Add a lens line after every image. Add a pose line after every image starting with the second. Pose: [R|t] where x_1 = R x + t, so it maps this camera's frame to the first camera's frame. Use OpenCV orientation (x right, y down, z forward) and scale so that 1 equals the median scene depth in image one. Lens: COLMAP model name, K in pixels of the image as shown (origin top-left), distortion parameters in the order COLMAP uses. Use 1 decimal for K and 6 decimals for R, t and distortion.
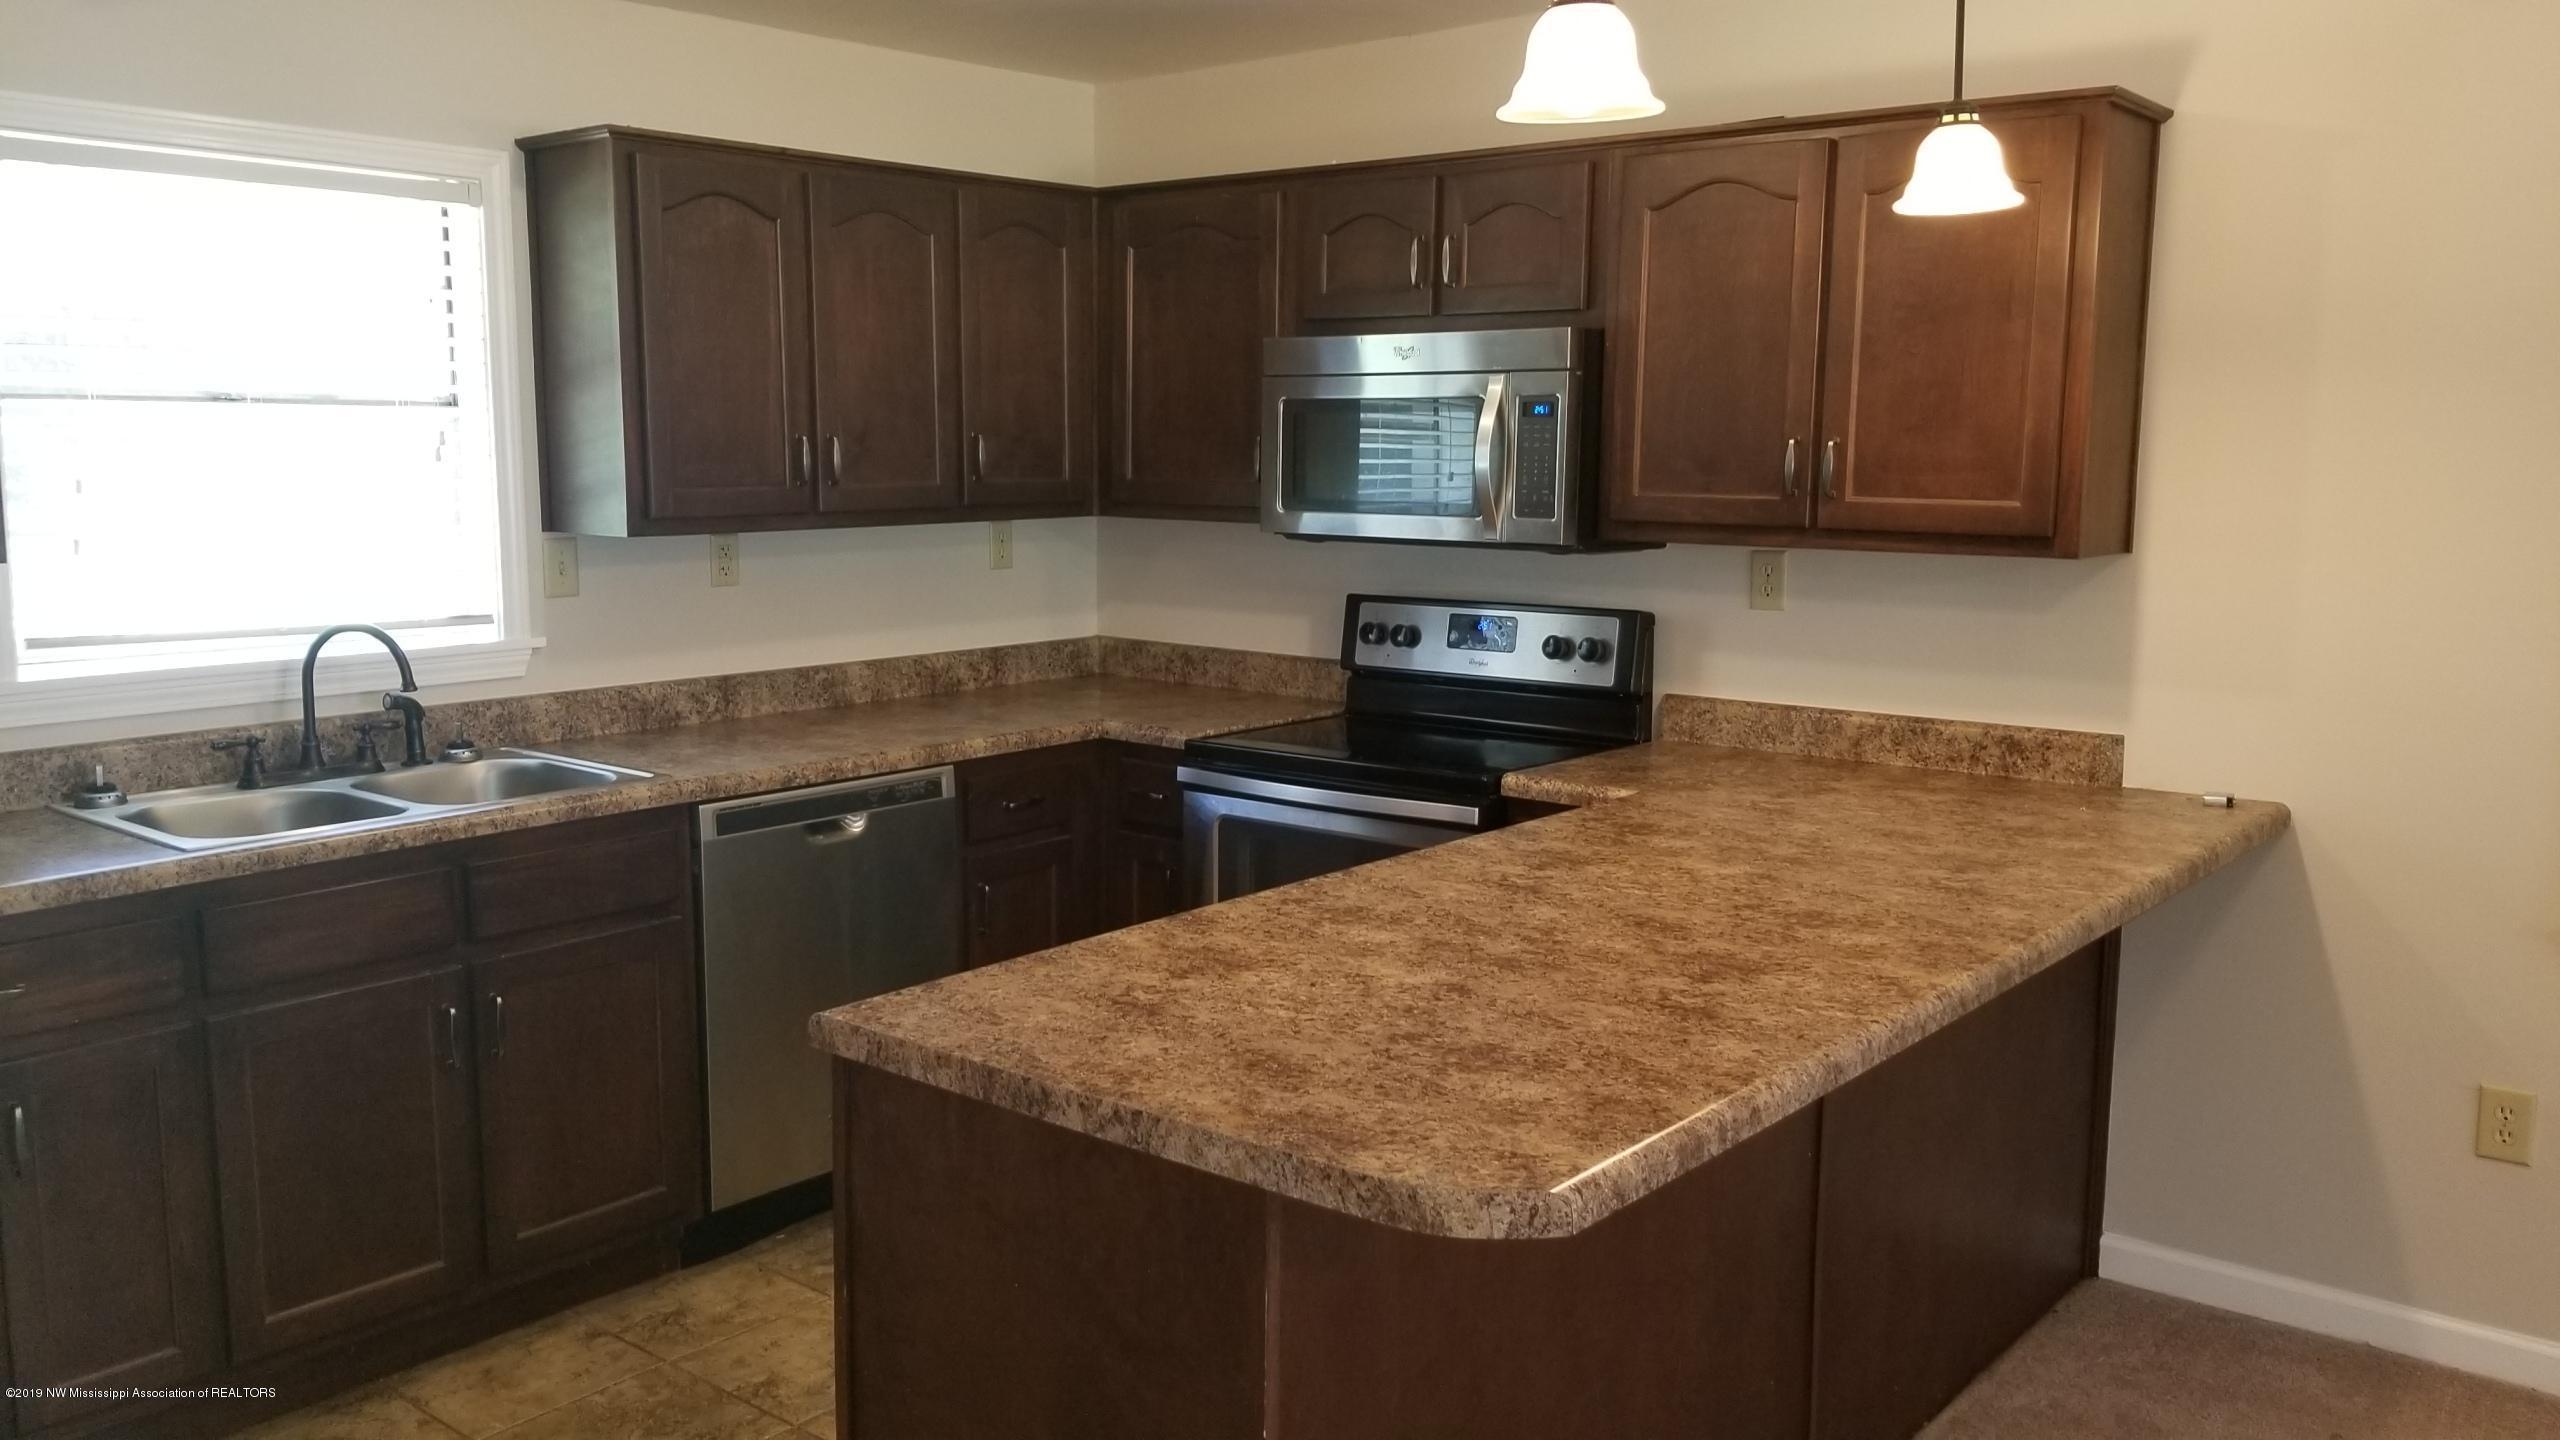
lens RADIAL K [[2024.8, 0, 1242.2], [0, 2024.8, 711.3], [0, 0, 1]] dist [0.073897, -0.135022]
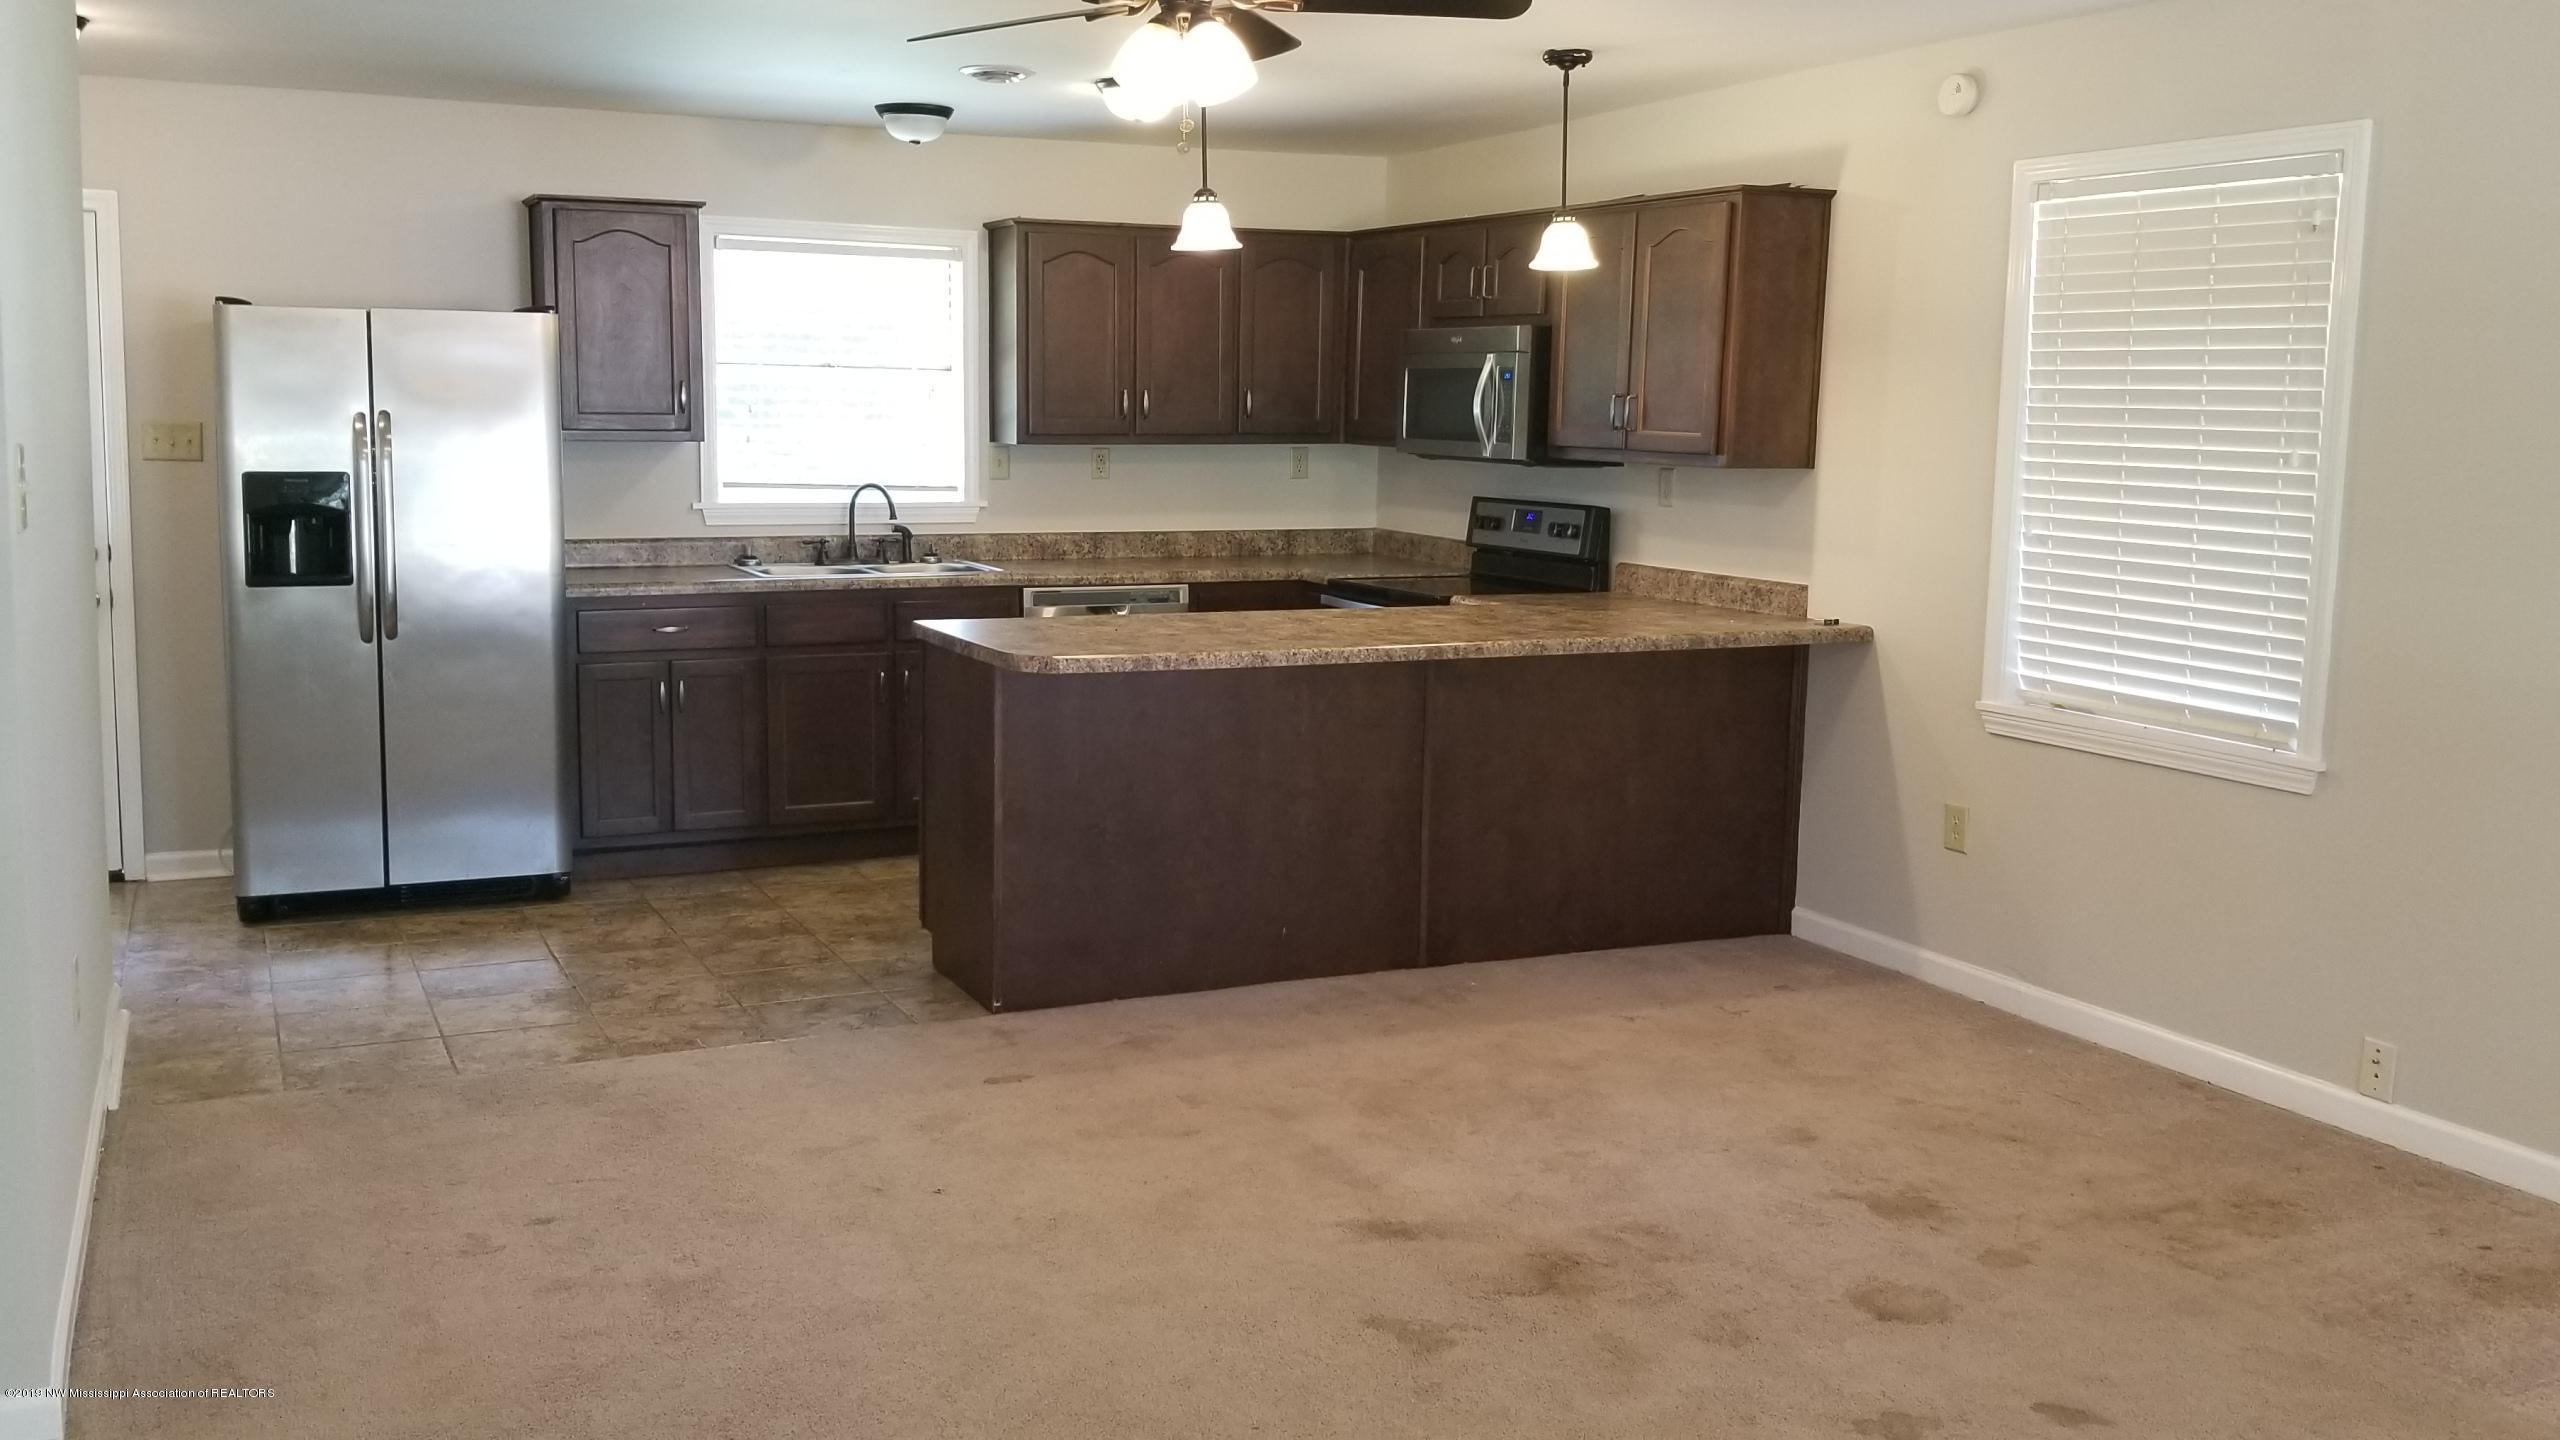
lens RADIAL K [[2223.8, 0, 1220.0], [0, 2223.8, 721.3], [0, 0, 1]] dist [0.129302, -0.293442]
pose [[0.903365, 0.072431, -0.422712, 0.708761], [-0.070122, 0.997317, 0.021033, 0.104648], [0.423101, 0.010641, 0.906020, -0.708766]]
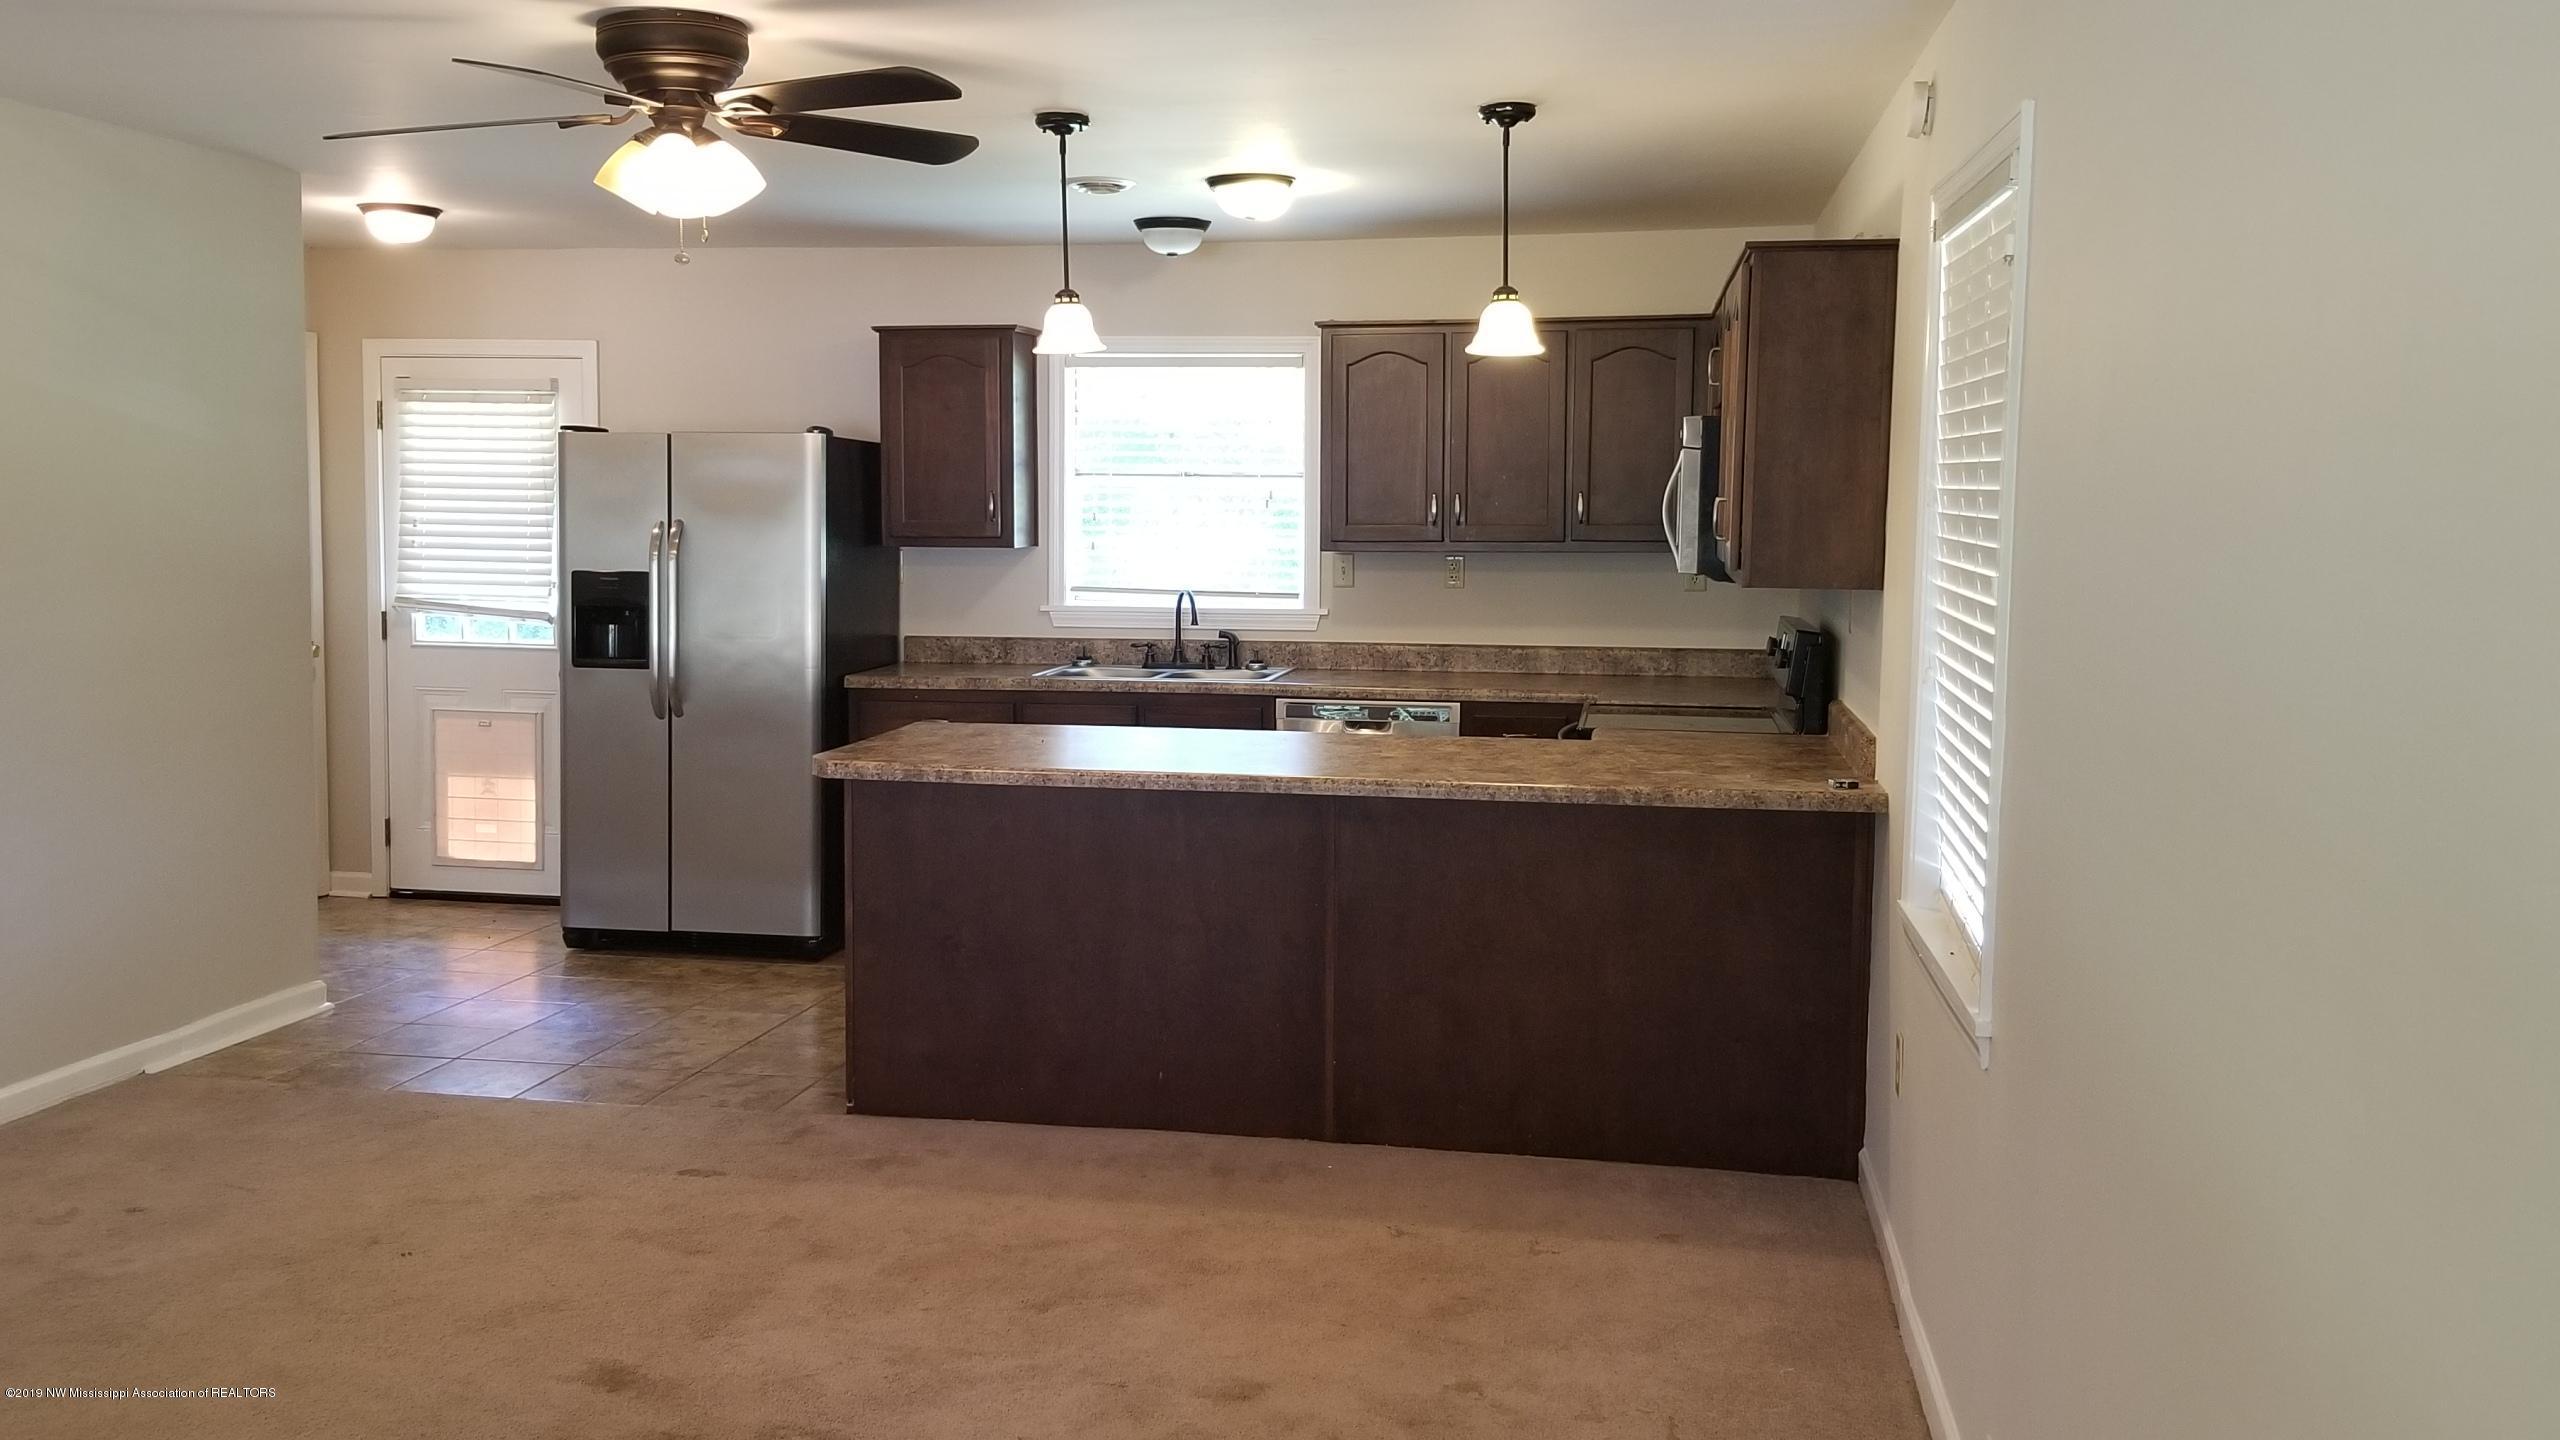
lens RADIAL K [[2223.8, 0, 1220.0], [0, 2223.8, 721.3], [0, 0, 1]] dist [0.129302, -0.293442]
pose [[0.492723, 0.092740, -0.865230, 1.318727], [-0.122590, 0.991786, 0.036493, 0.000686], [0.861508, 0.088088, 0.500045, -0.024763]]
